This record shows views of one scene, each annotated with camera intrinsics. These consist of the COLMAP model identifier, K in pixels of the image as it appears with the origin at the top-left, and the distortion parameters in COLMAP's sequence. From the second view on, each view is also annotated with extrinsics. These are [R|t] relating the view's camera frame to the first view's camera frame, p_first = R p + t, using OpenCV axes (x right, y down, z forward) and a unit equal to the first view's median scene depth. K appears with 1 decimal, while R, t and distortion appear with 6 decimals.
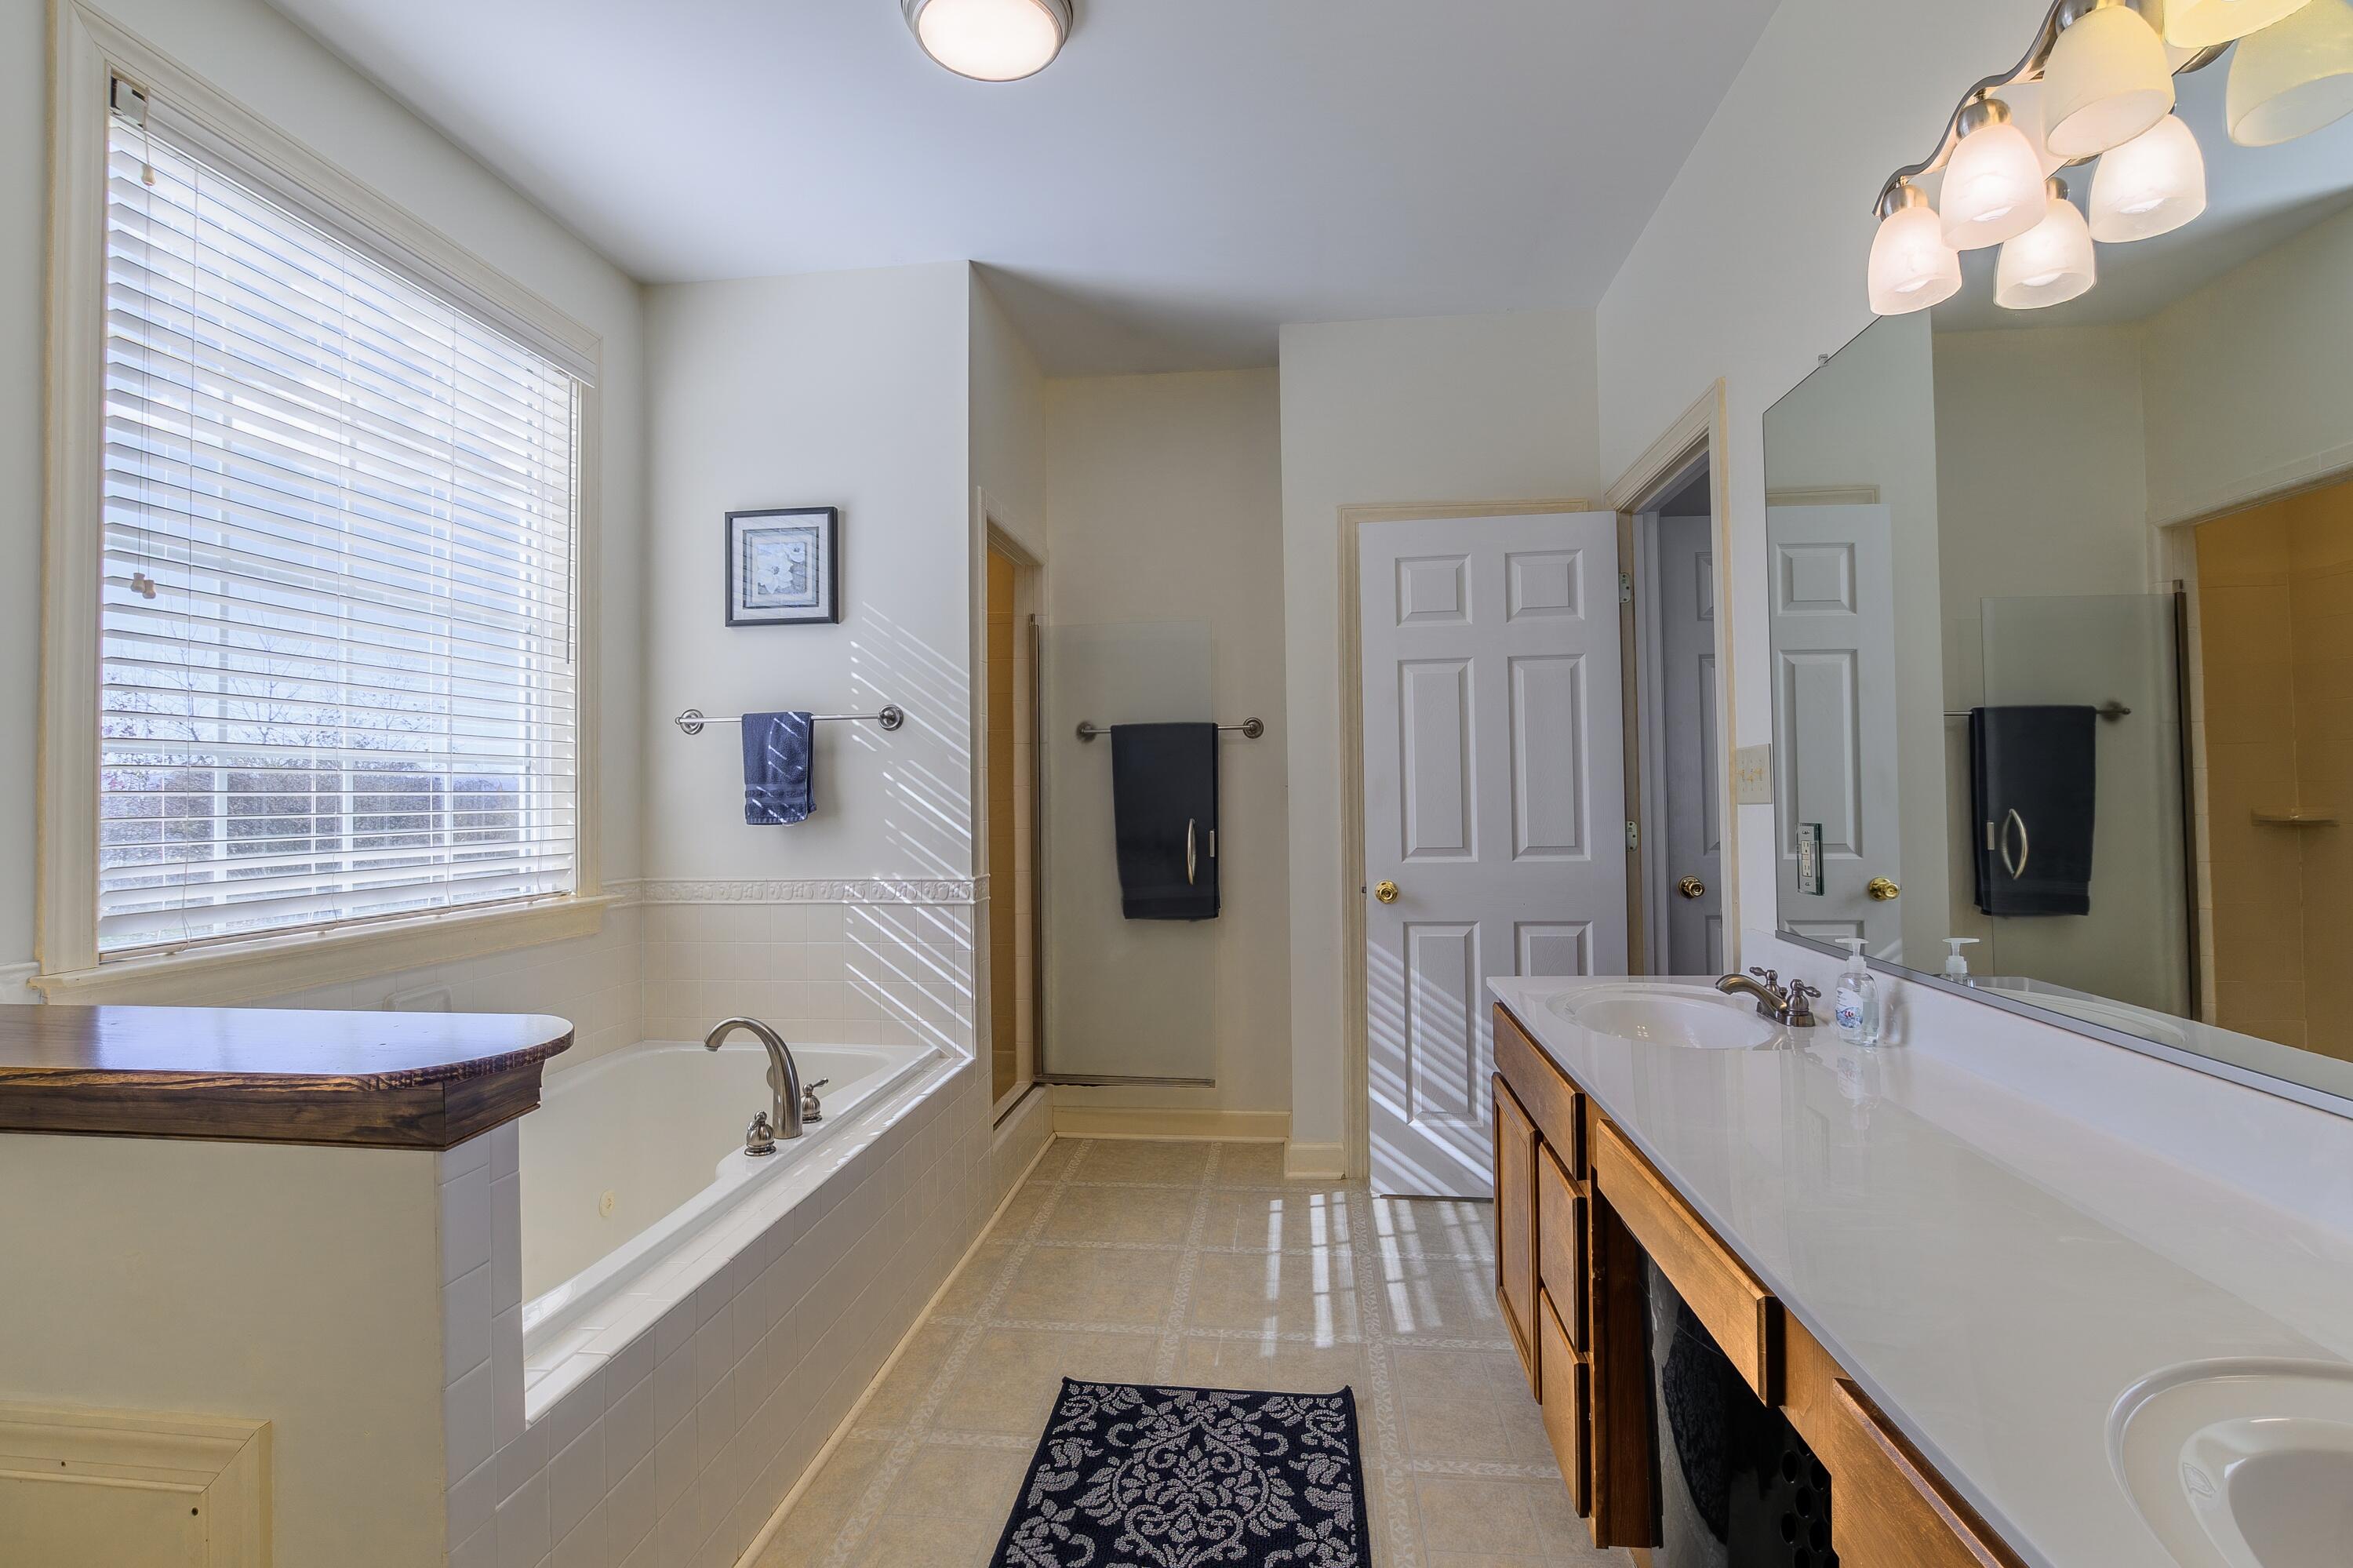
lens RADIAL K [[1007.4, 0, 1179.1], [0, 1007.4, 792.2], [0, 0, 1]] dist [0.000550, 0.000145]
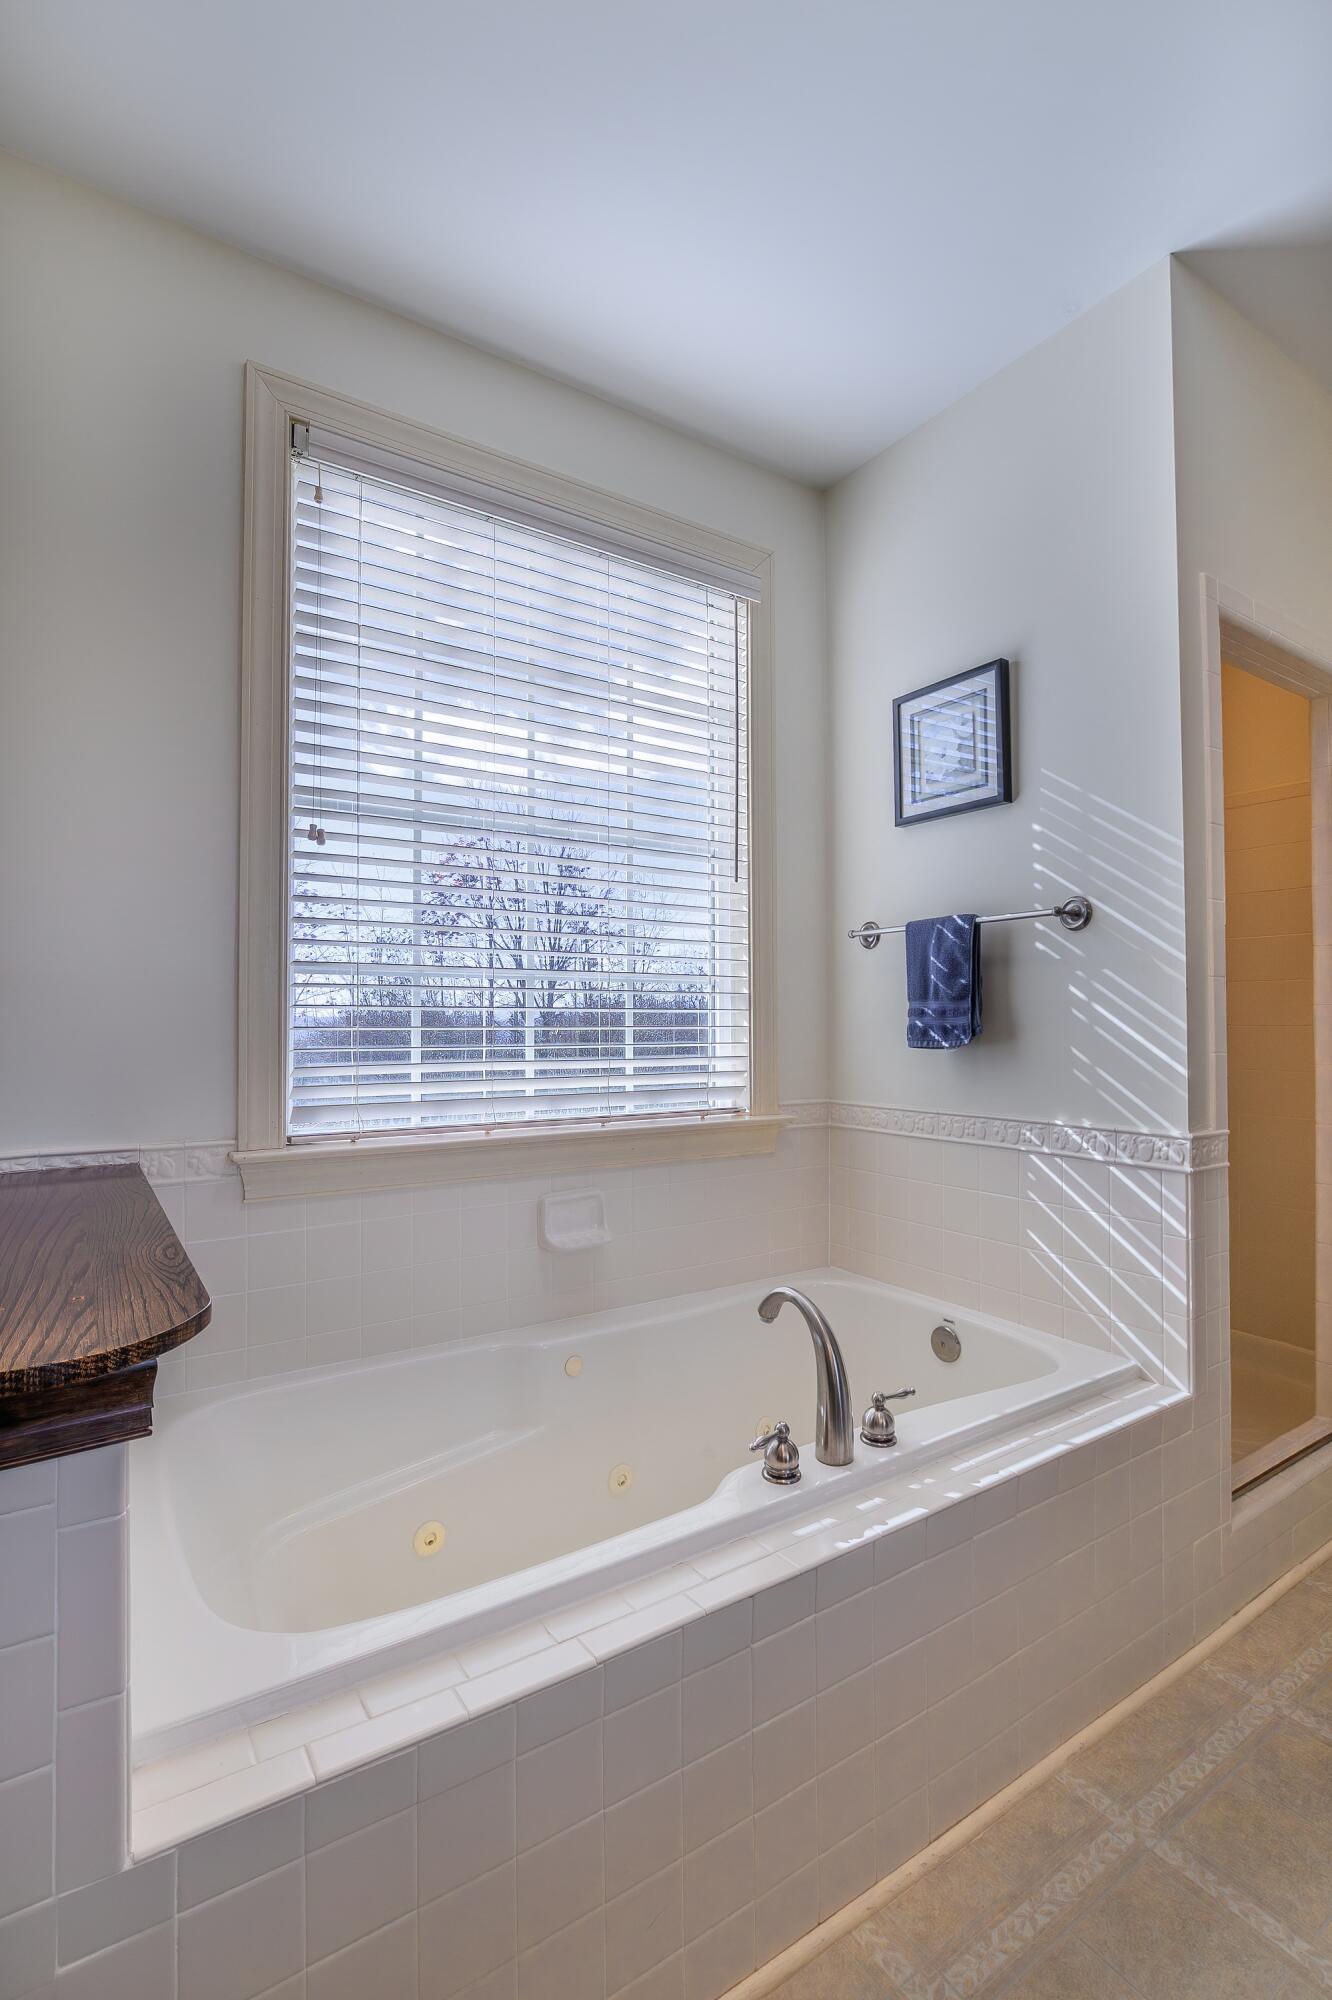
lens RADIAL K [[922.6, 0, 668.5], [0, 922.6, 1002.7], [0, 0, 1]] dist [-0.021078, 0.000027]
pose [[0.652016, -0.002321, -0.758202, 0.043070], [-0.006168, 0.999946, -0.008365, 0.001183], [0.758181, 0.010131, 0.651966, 0.336418]]
